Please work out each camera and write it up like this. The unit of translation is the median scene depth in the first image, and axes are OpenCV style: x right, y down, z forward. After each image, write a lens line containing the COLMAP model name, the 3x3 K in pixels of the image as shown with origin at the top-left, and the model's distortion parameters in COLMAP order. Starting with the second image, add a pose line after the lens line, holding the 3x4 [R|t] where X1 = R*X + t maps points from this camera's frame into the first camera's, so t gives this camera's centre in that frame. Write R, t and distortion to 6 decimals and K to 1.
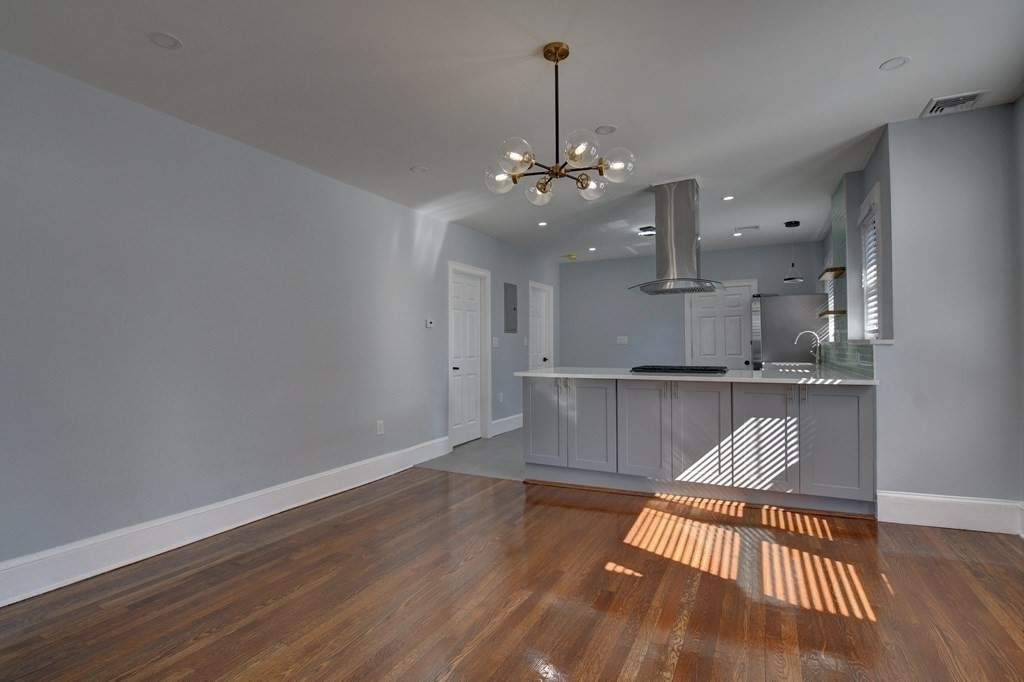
lens RADIAL K [[494.9, 0, 508.8], [0, 494.9, 341.1], [0, 0, 1]] dist [-0.009376, -0.006565]
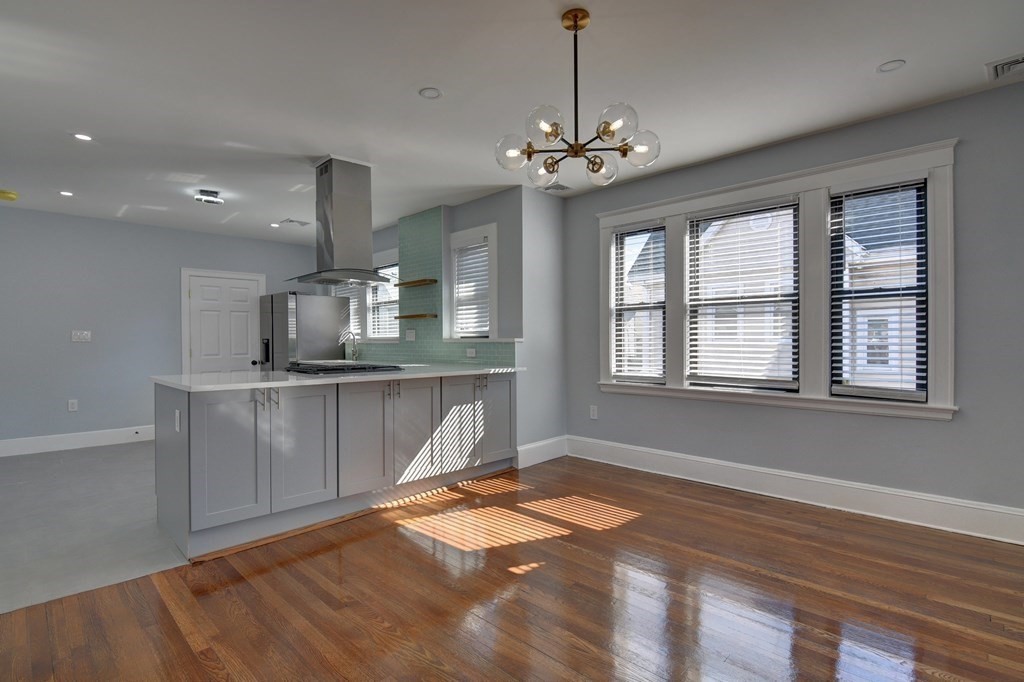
lens RADIAL K [[494.9, 0, 507.1], [0, 494.9, 339.3], [0, 0, 1]] dist [-0.009376, -0.006565]
pose [[0.302073, 0.011873, 0.953211, -0.529908], [-0.005726, 0.999927, -0.010641, 0.013736], [-0.953268, -0.002244, 0.302119, 0.540525]]
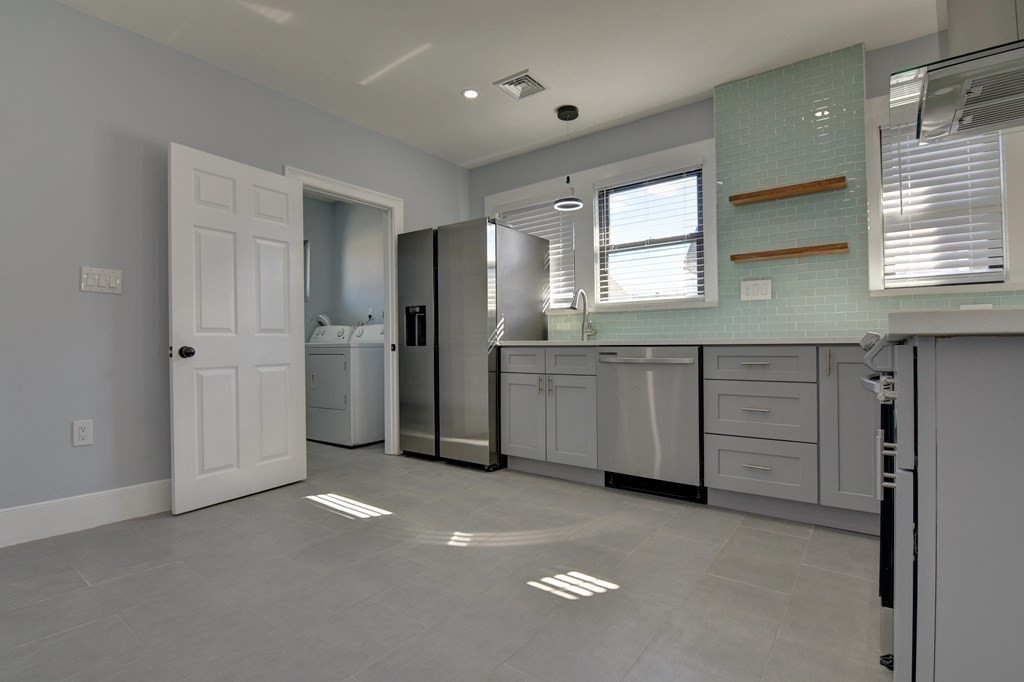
lens RADIAL K [[494.9, 0, 514.0], [0, 494.9, 344.2], [0, 0, 1]] dist [-0.009376, -0.006565]
pose [[0.173573, 0.008007, 0.984788, -0.060607], [-0.002705, 0.999967, -0.007654, 0.089206], [-0.984817, -0.001335, 0.173589, 1.570303]]
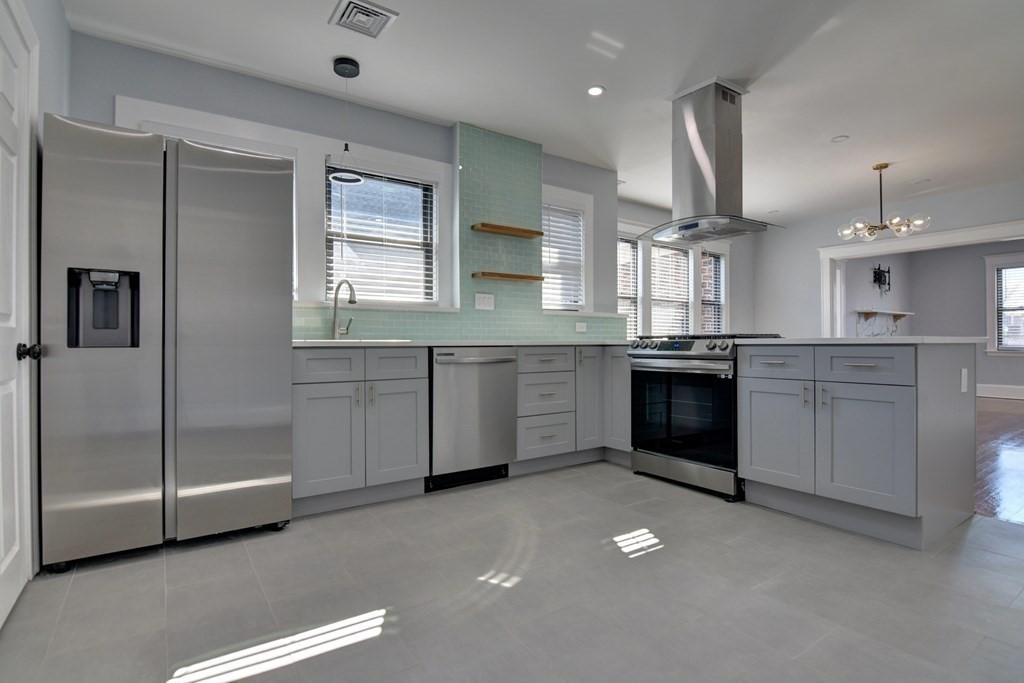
lens RADIAL K [[494.9, 0, 502.8], [0, 494.9, 346.1], [0, 0, 1]] dist [-0.009376, -0.006565]
pose [[-0.877155, 0.008628, 0.480131, 0.313815], [0.006844, 0.999962, -0.005466, 0.089749], [-0.480159, -0.001508, -0.877180, 2.240293]]
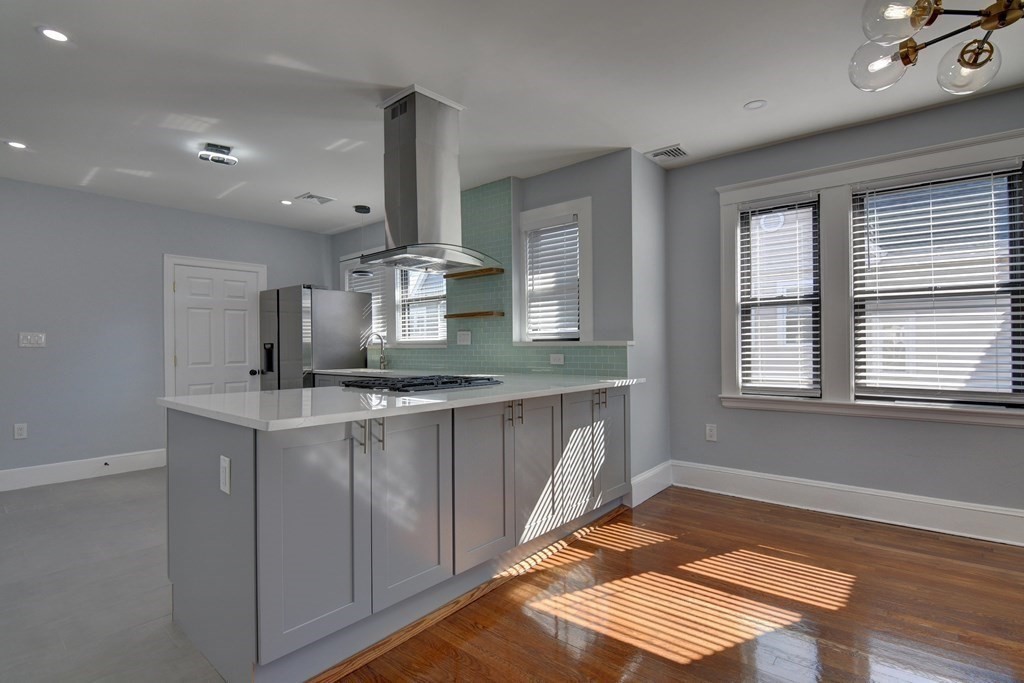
lens RADIAL K [[494.9, 0, 507.2], [0, 494.9, 340.1], [0, 0, 1]] dist [-0.009376, -0.006565]
pose [[0.230249, 0.017769, 0.972969, -0.343744], [-0.001801, 0.999839, -0.017833, 0.013989], [-0.973130, 0.002353, 0.230244, 0.902734]]
